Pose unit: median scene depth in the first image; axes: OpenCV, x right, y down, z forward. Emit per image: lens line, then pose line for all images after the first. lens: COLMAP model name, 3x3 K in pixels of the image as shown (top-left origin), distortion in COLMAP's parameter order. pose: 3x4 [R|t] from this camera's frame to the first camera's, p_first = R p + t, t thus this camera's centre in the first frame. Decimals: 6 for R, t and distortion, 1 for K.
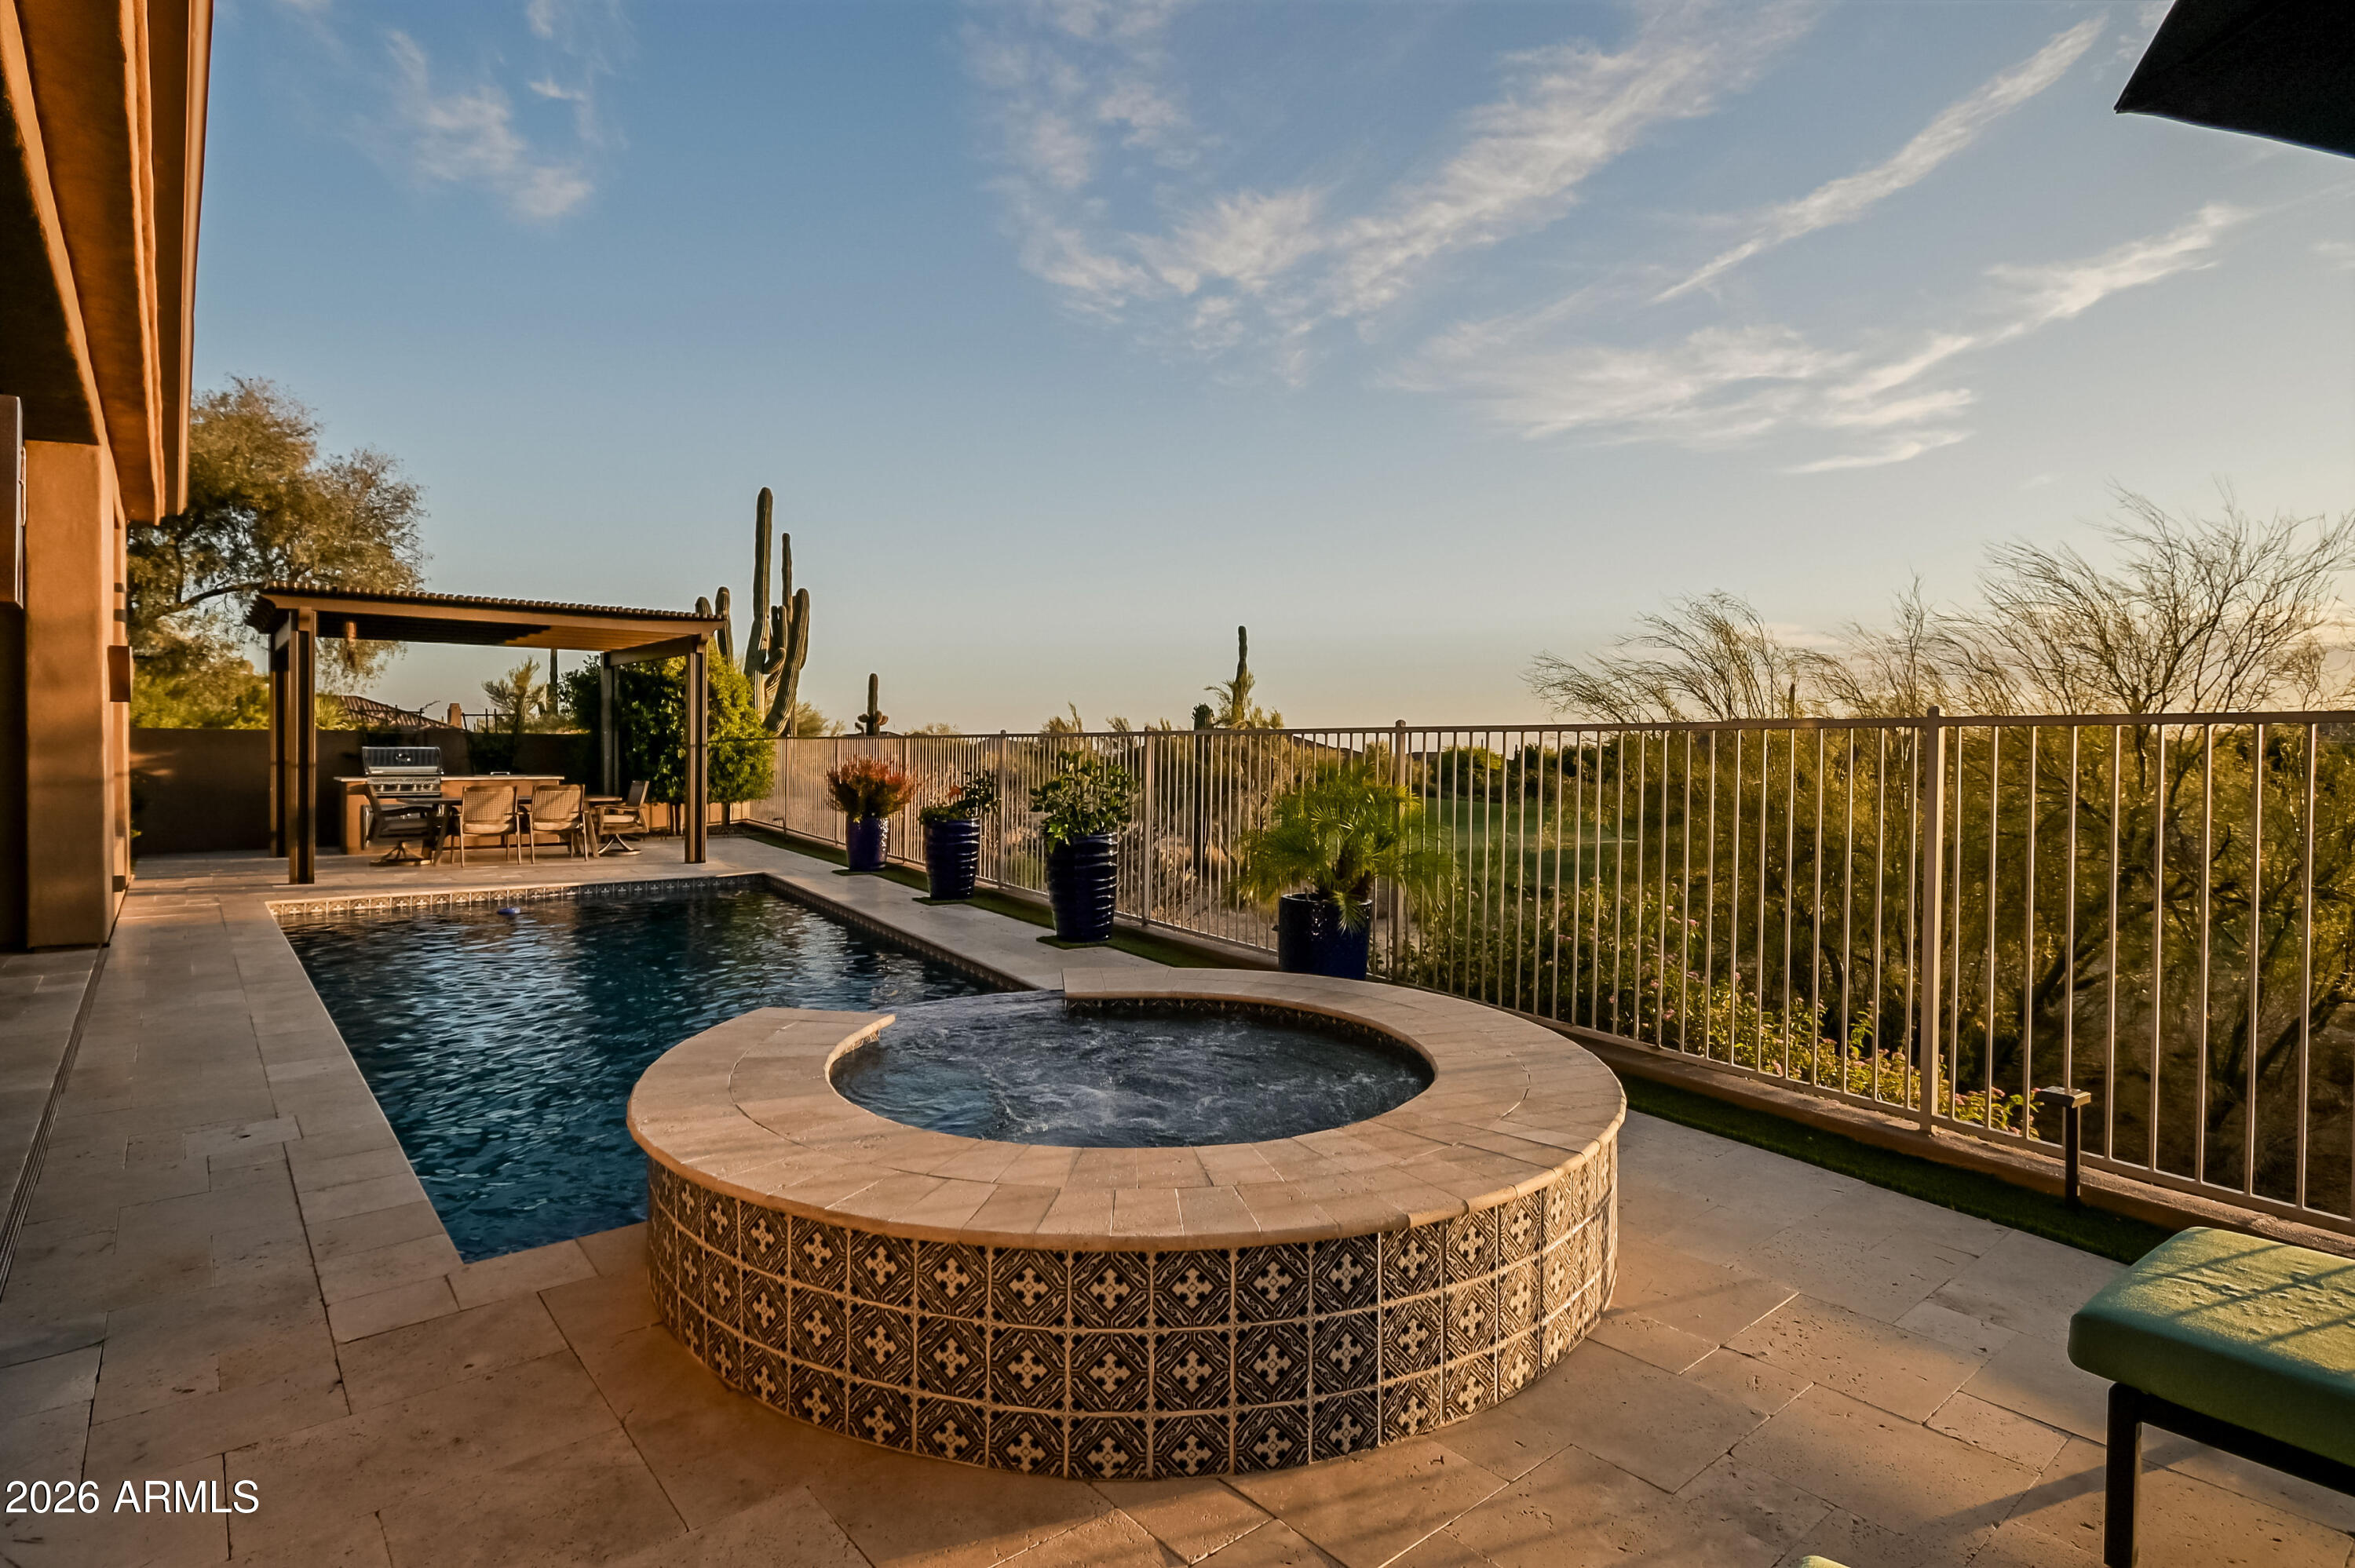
lens RADIAL K [[1207.2, 0, 1177.5], [0, 1207.2, 784.0], [0, 0, 1]] dist [-0.040995, 0.000075]
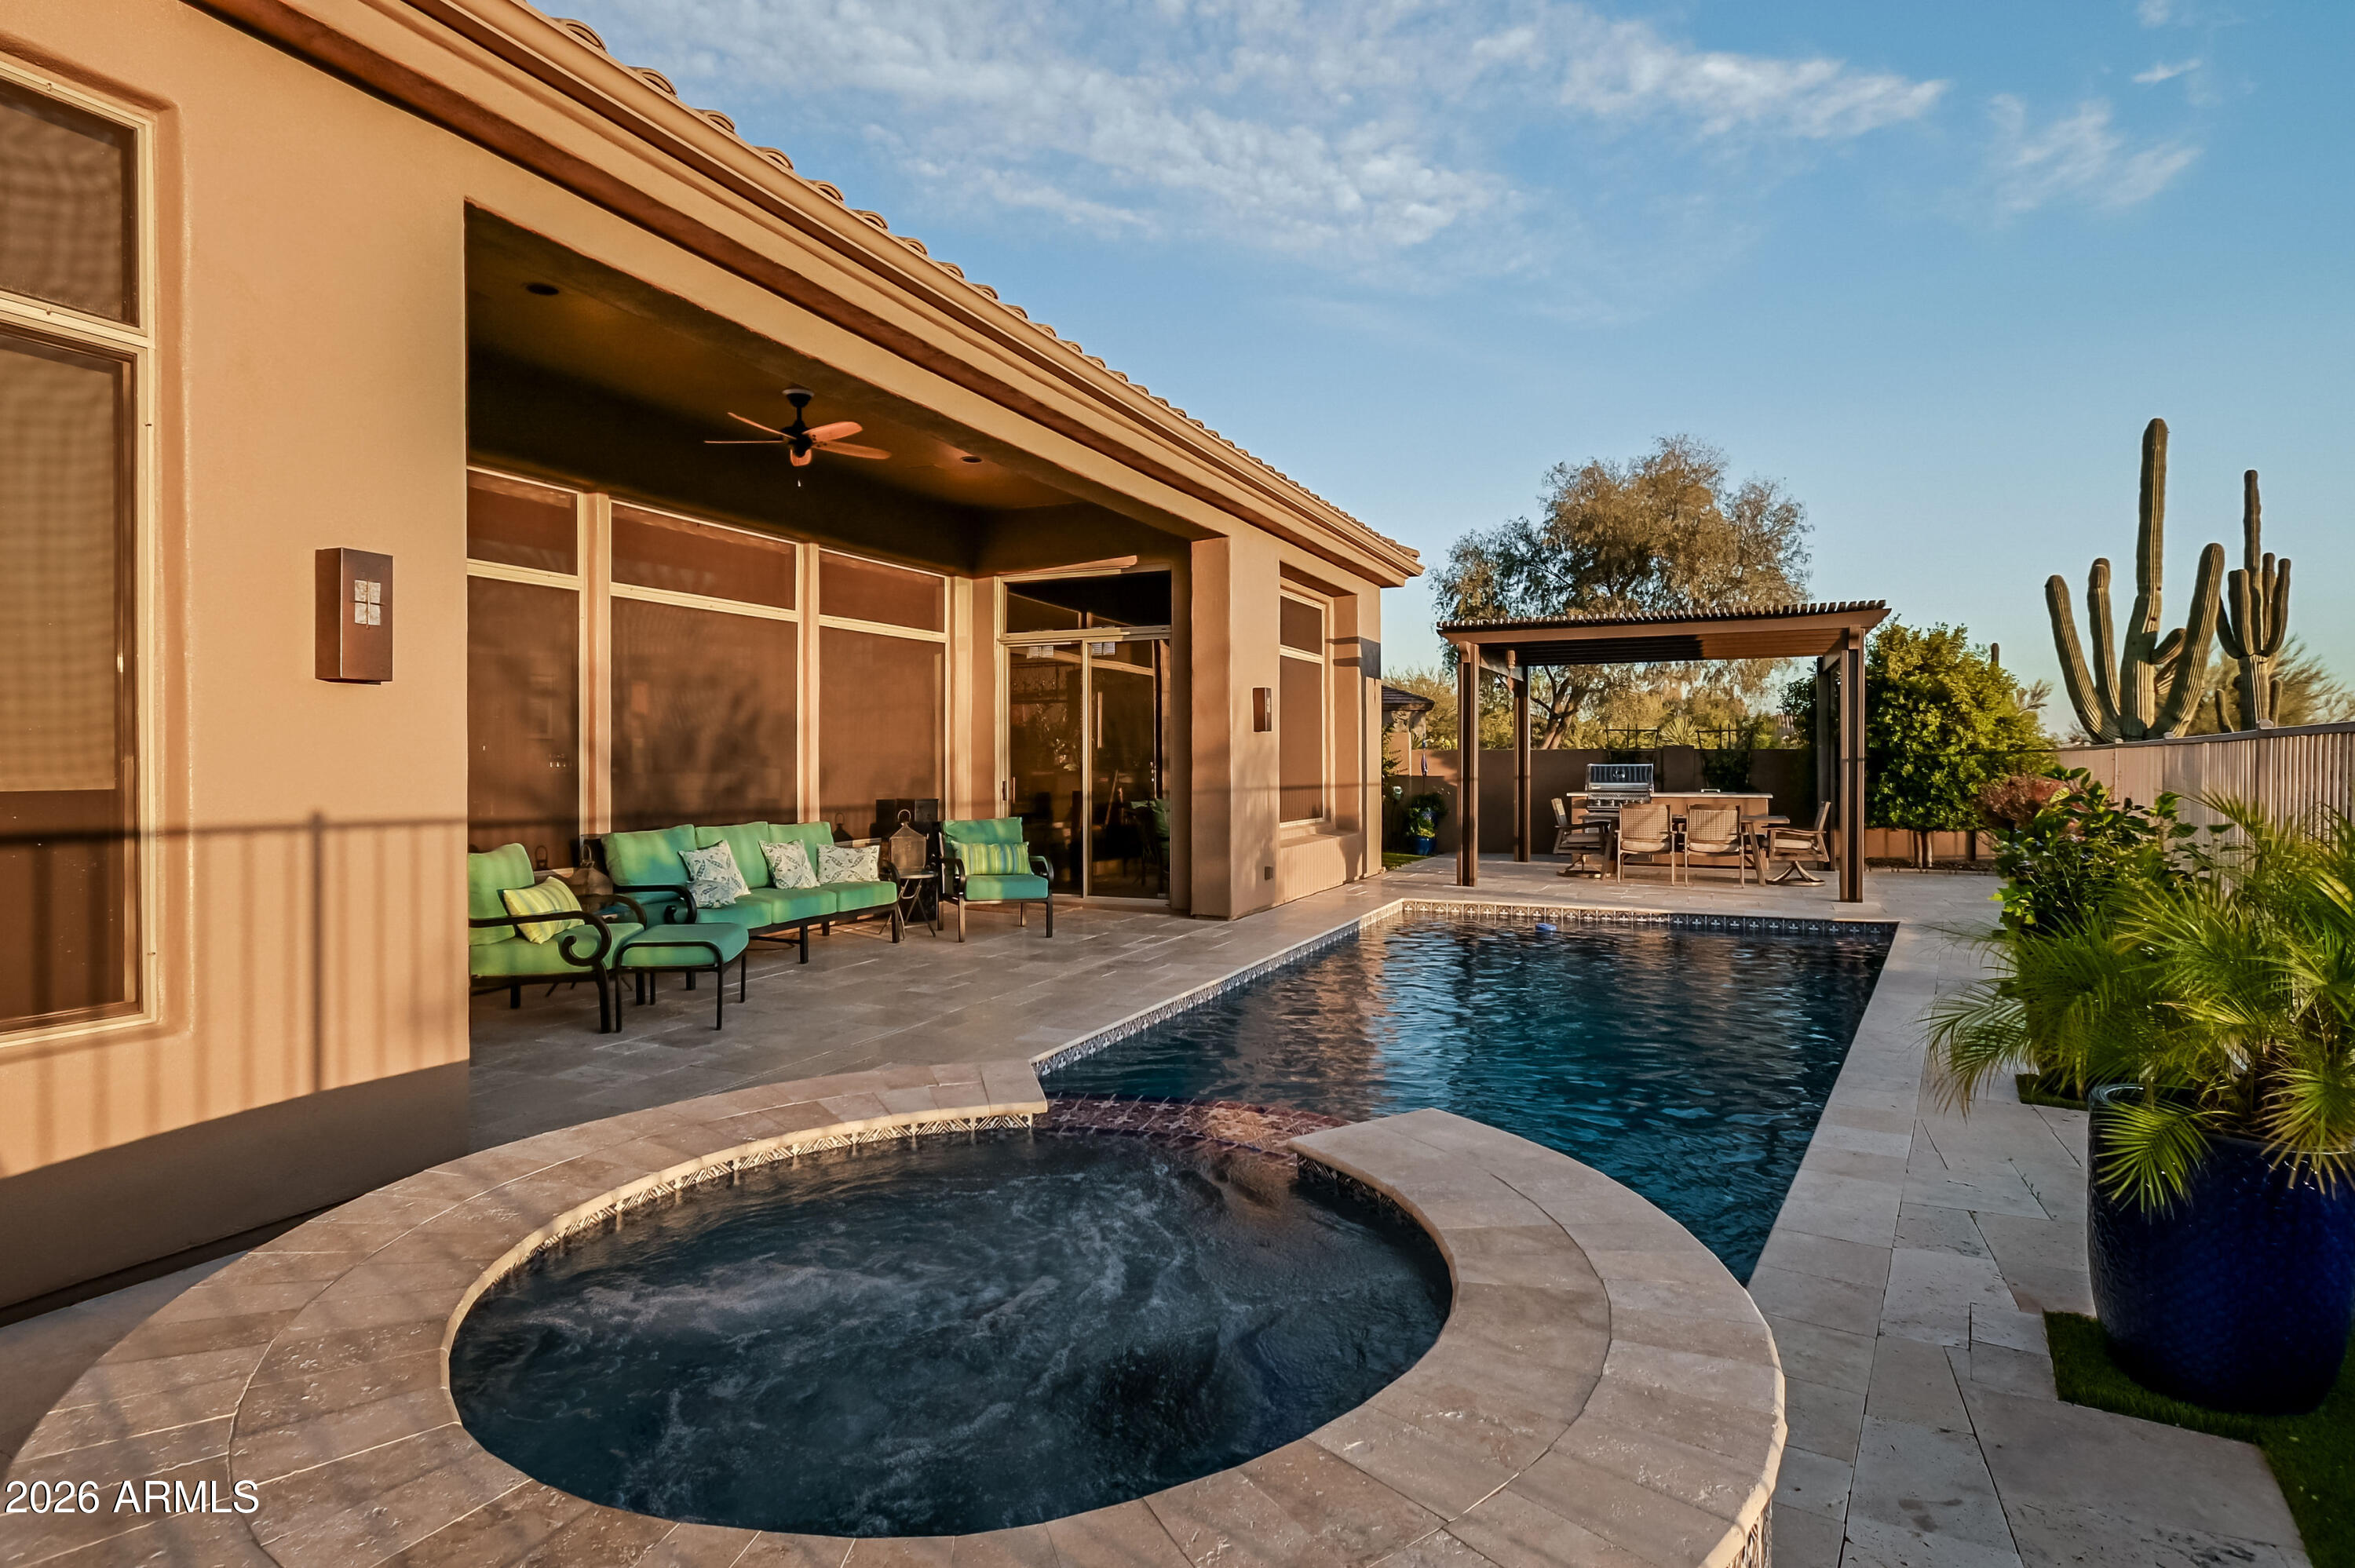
lens RADIAL K [[1213.3, 0, 1177.7], [0, 1213.3, 765.7], [0, 0, 1]] dist [0.004848, 0.000810]
pose [[0.428640, -0.003950, -0.903467, 0.145368], [-0.021103, 0.999674, -0.014383, -0.006156], [0.903229, 0.025231, 0.428417, 0.197827]]
